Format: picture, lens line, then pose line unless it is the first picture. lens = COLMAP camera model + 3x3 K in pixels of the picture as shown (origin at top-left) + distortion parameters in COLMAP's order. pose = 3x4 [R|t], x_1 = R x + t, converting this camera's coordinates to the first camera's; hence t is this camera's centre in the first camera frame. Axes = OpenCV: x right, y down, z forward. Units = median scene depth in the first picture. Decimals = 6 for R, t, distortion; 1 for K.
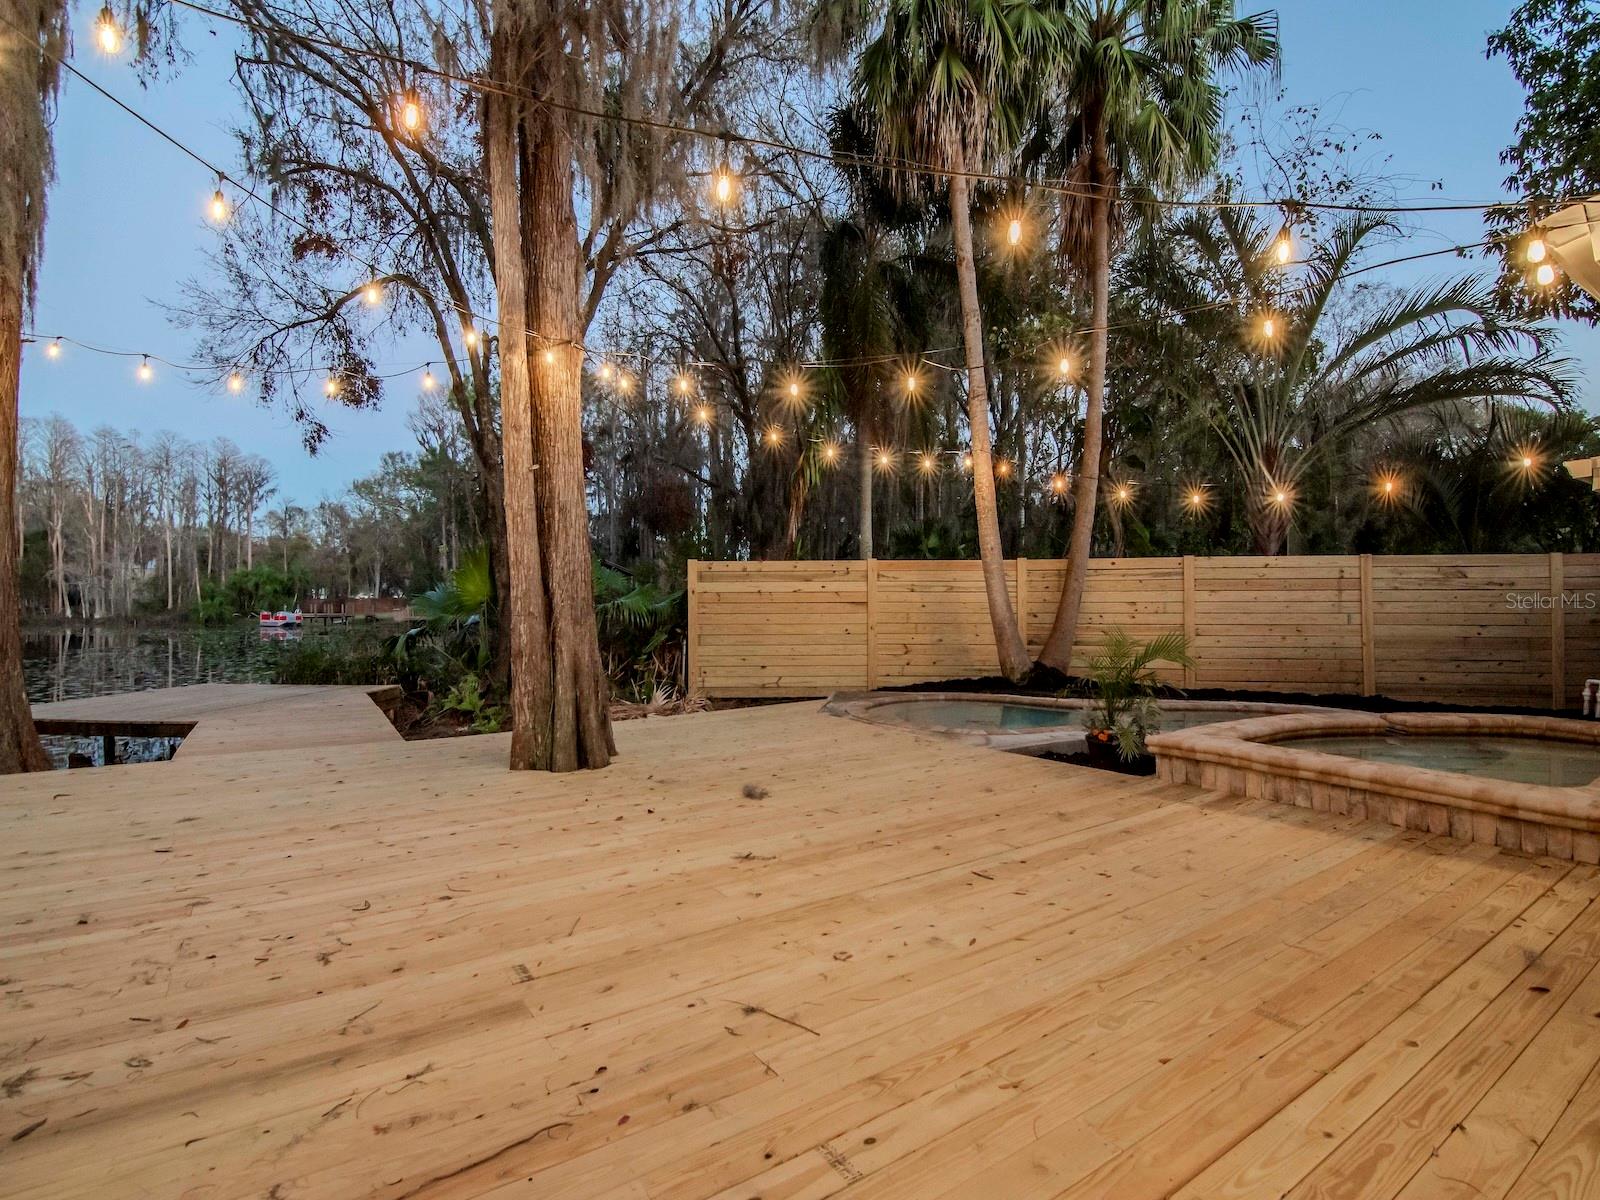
lens RADIAL K [[783.5, 0, 795.7], [0, 783.5, 595.2], [0, 0, 1]] dist [-0.003825, -0.011119]
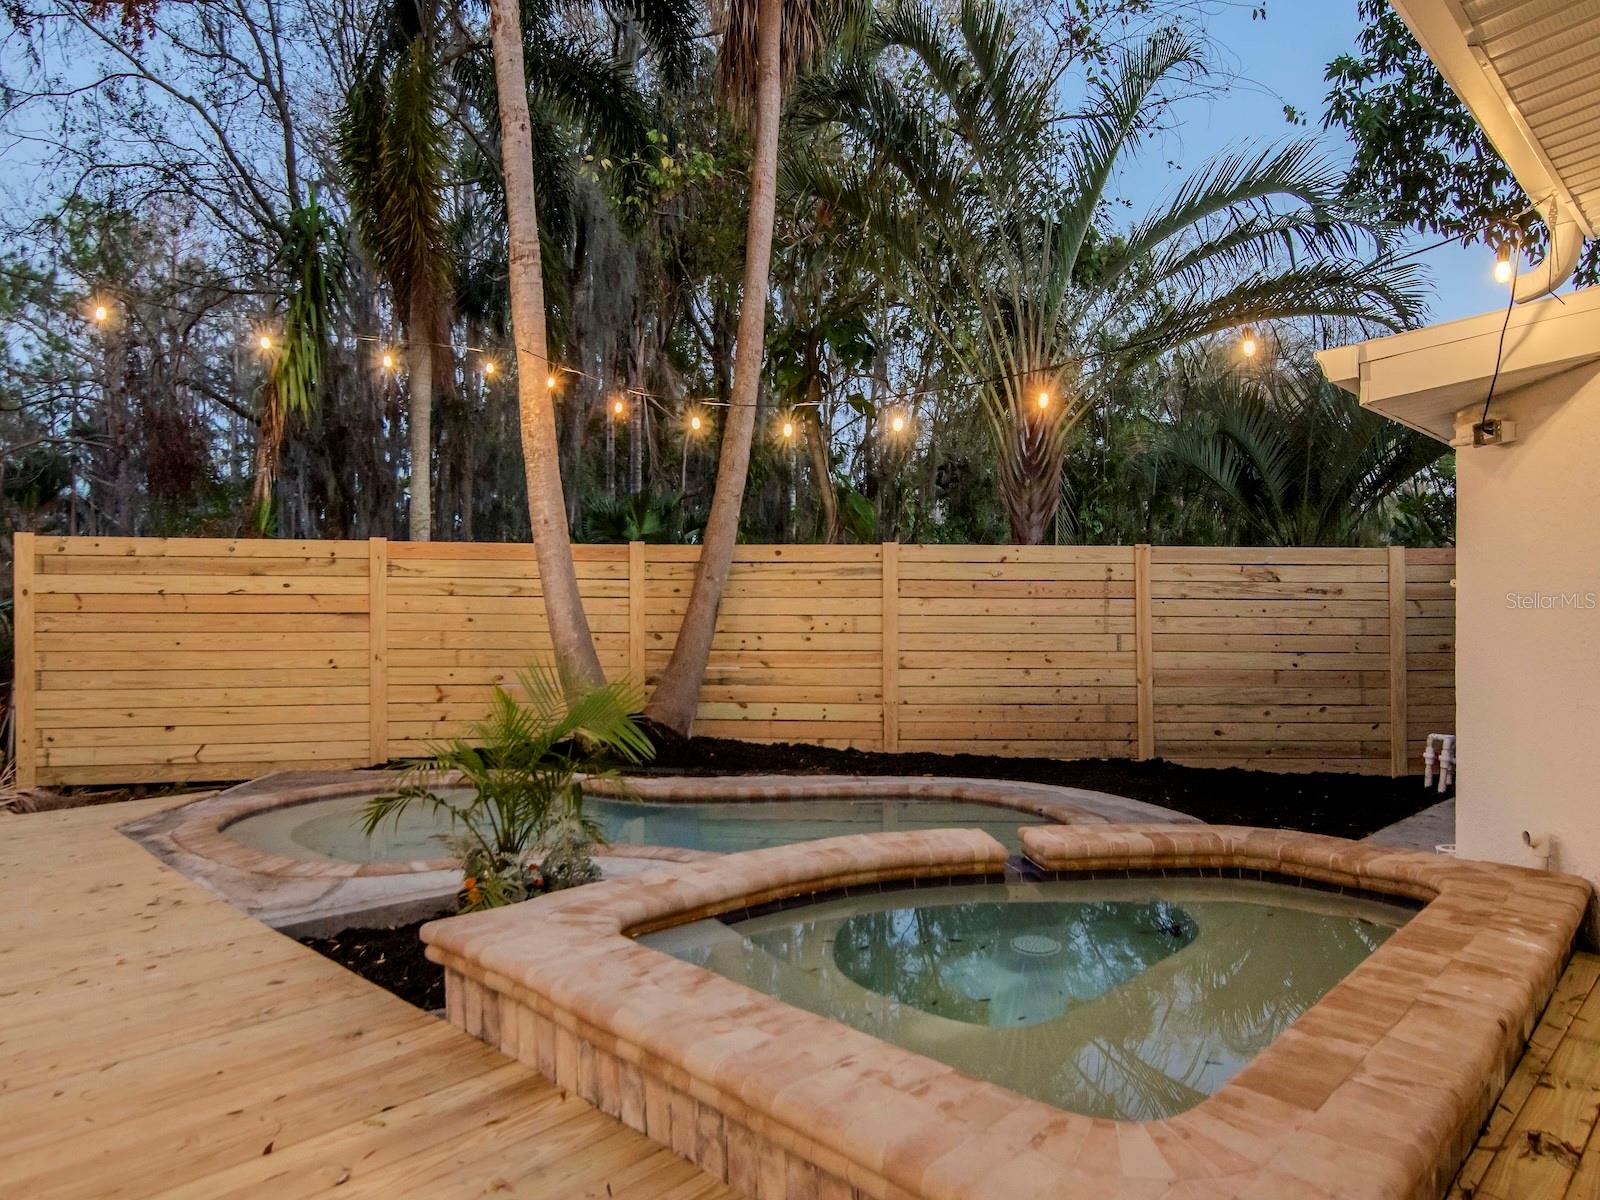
lens RADIAL K [[1036.2, 0, 800.0], [0, 1036.2, 600.0], [0, 0, 1]] dist [0.005129, -0.022564]
pose [[0.979139, 0.008219, 0.203024, 0.268820], [-0.007139, 0.999956, -0.006050, 0.001780], [-0.203065, 0.004475, 0.979155, 0.200063]]
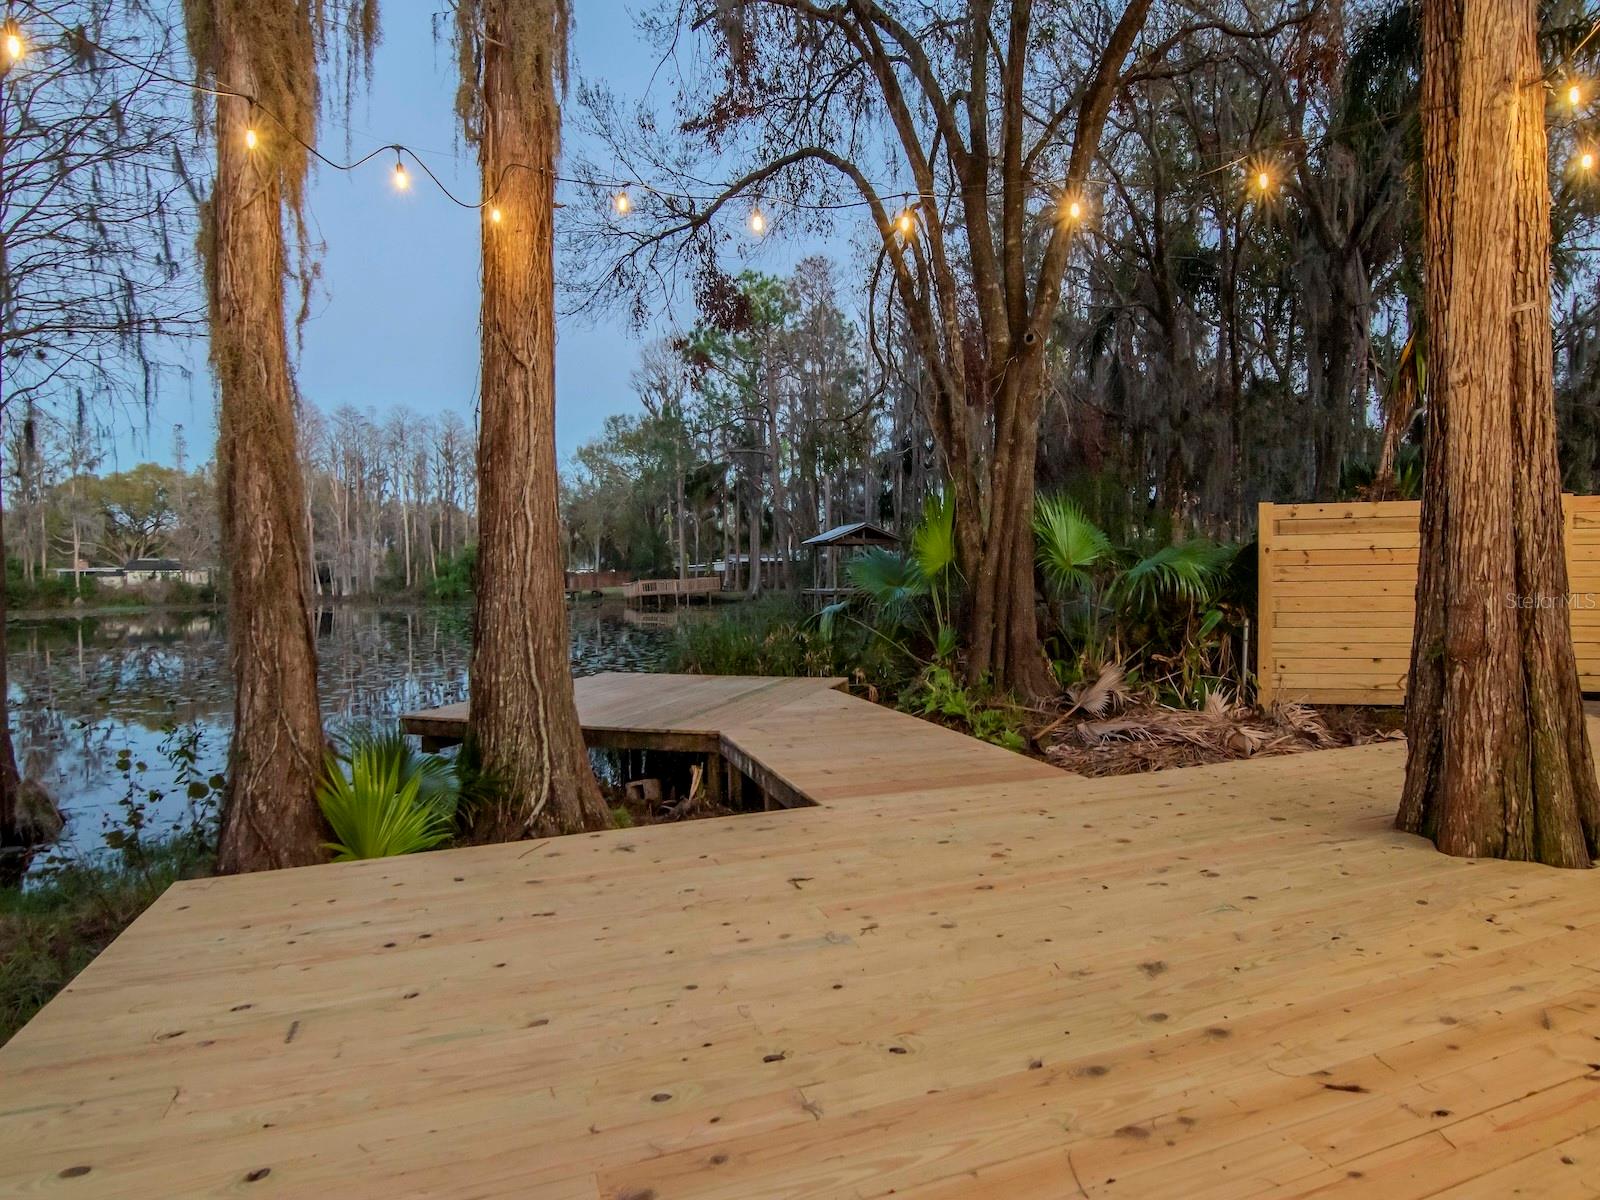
lens RADIAL K [[884.0, 0, 800.0], [0, 884.0, 600.0], [0, 0, 1]] dist [-0.003414, -0.001658]
pose [[0.971047, -0.004280, -0.238851, -0.368126], [0.013543, 0.999218, 0.037152, 0.005704], [0.238505, -0.039311, 0.970345, 0.157305]]
